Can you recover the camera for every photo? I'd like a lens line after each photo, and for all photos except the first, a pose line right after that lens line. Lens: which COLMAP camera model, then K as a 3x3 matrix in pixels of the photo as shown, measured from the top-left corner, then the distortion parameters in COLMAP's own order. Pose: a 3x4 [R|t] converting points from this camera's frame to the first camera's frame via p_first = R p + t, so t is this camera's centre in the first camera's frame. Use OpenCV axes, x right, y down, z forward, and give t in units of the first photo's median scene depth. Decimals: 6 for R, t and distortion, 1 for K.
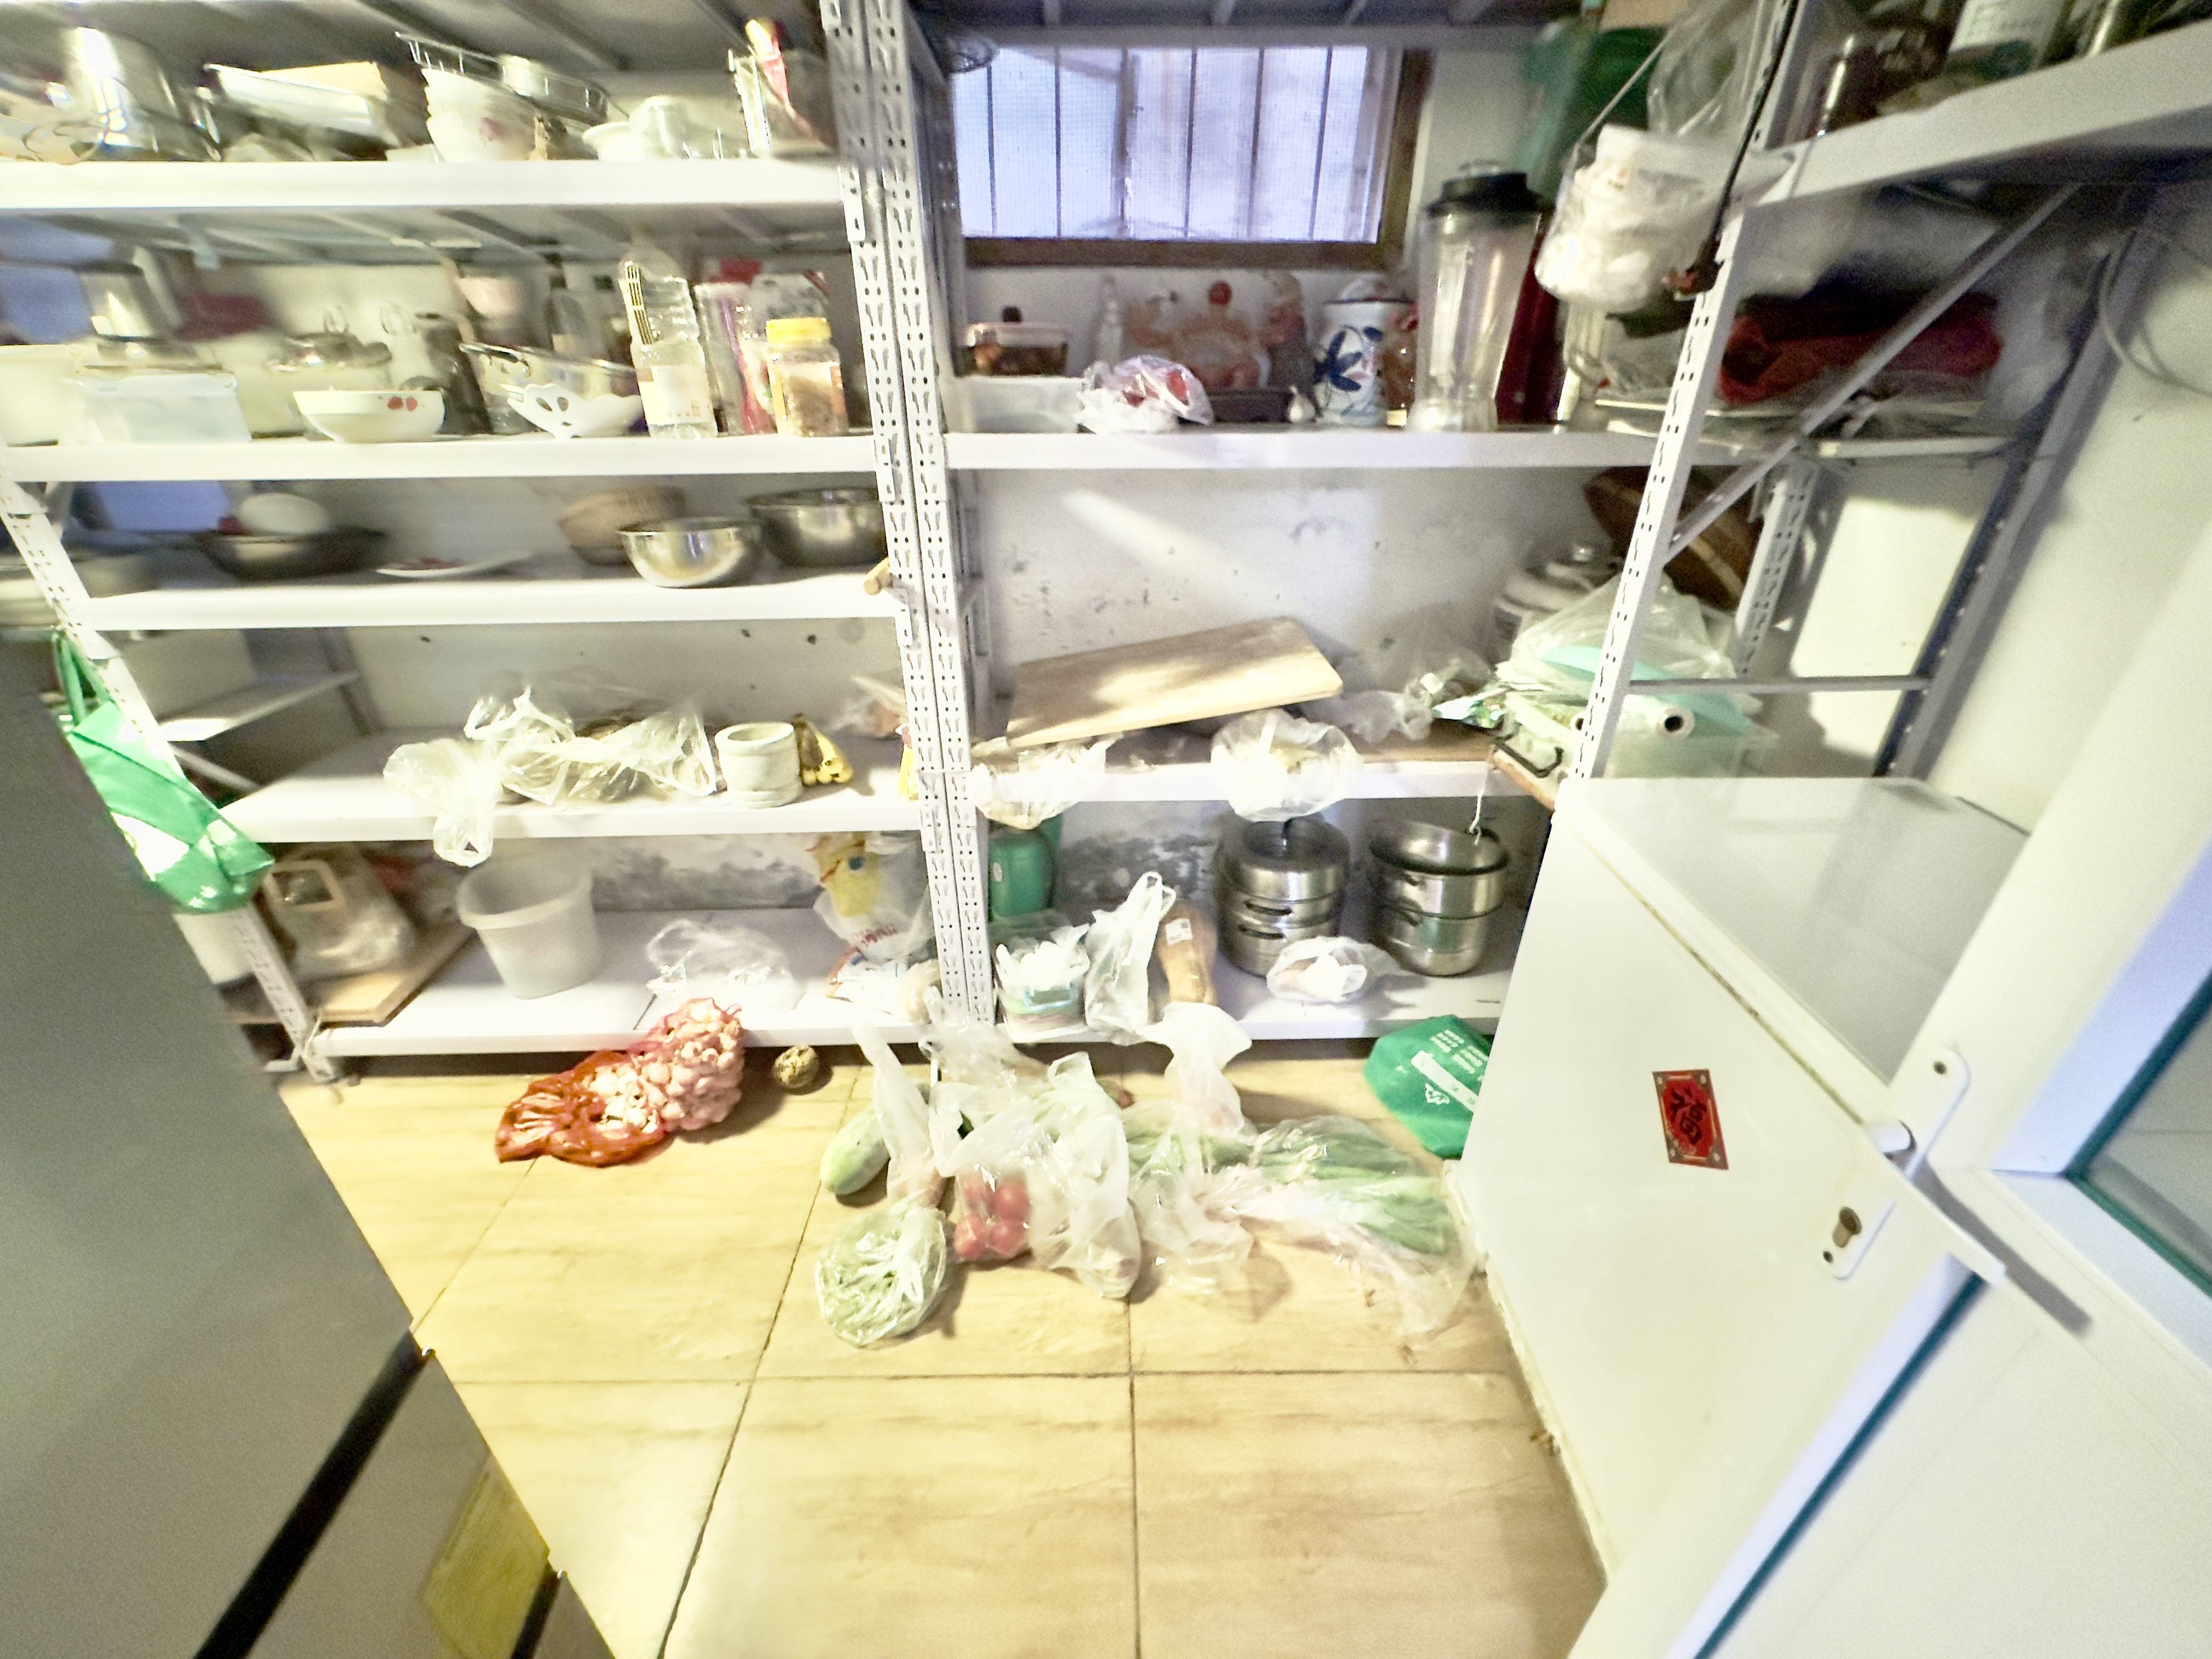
lens RADIAL K [[881.0, 0, 1105.0], [0, 881.0, 834.1], [0, 0, 1]] dist [-0.004328, 0.000325]
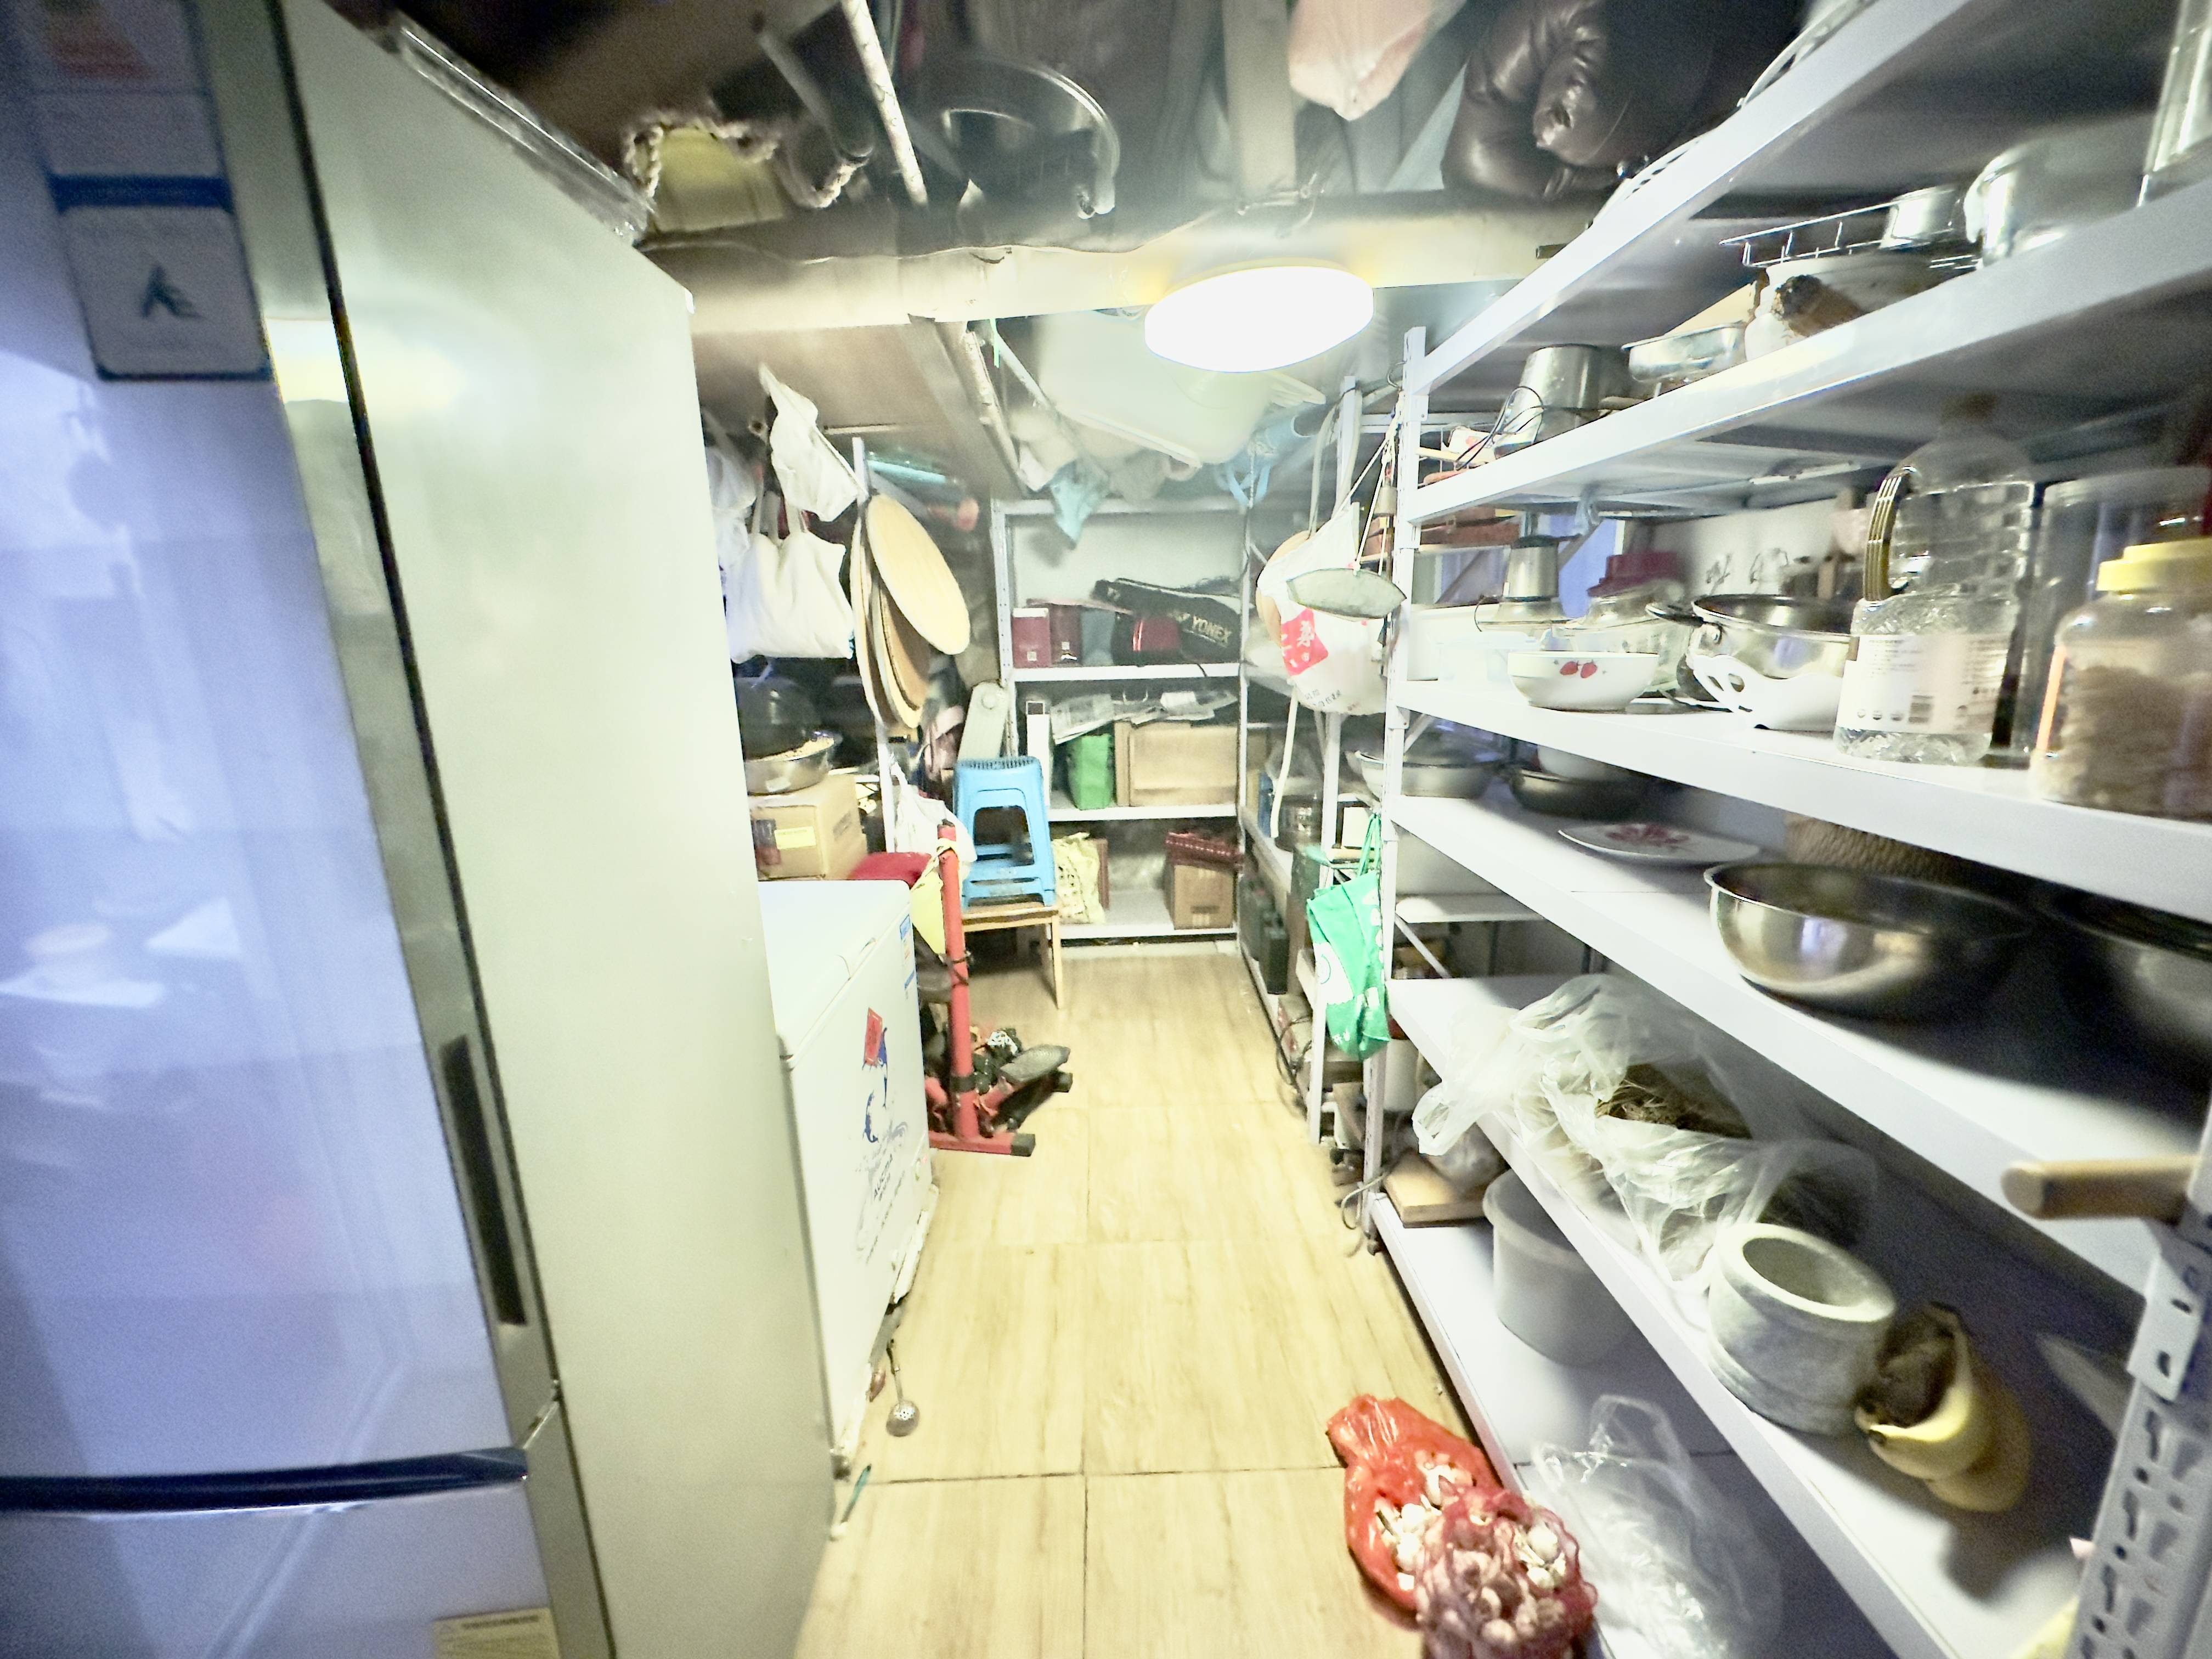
lens RADIAL K [[881.0, 0, 1098.5], [0, 881.0, 831.2], [0, 0, 1]] dist [-0.004328, 0.000325]
pose [[0.001097, 0.236459, -0.971641, 0.050696], [-0.442044, 0.871670, 0.211631, -0.290997], [0.896993, 0.429276, 0.105482, 0.497174]]
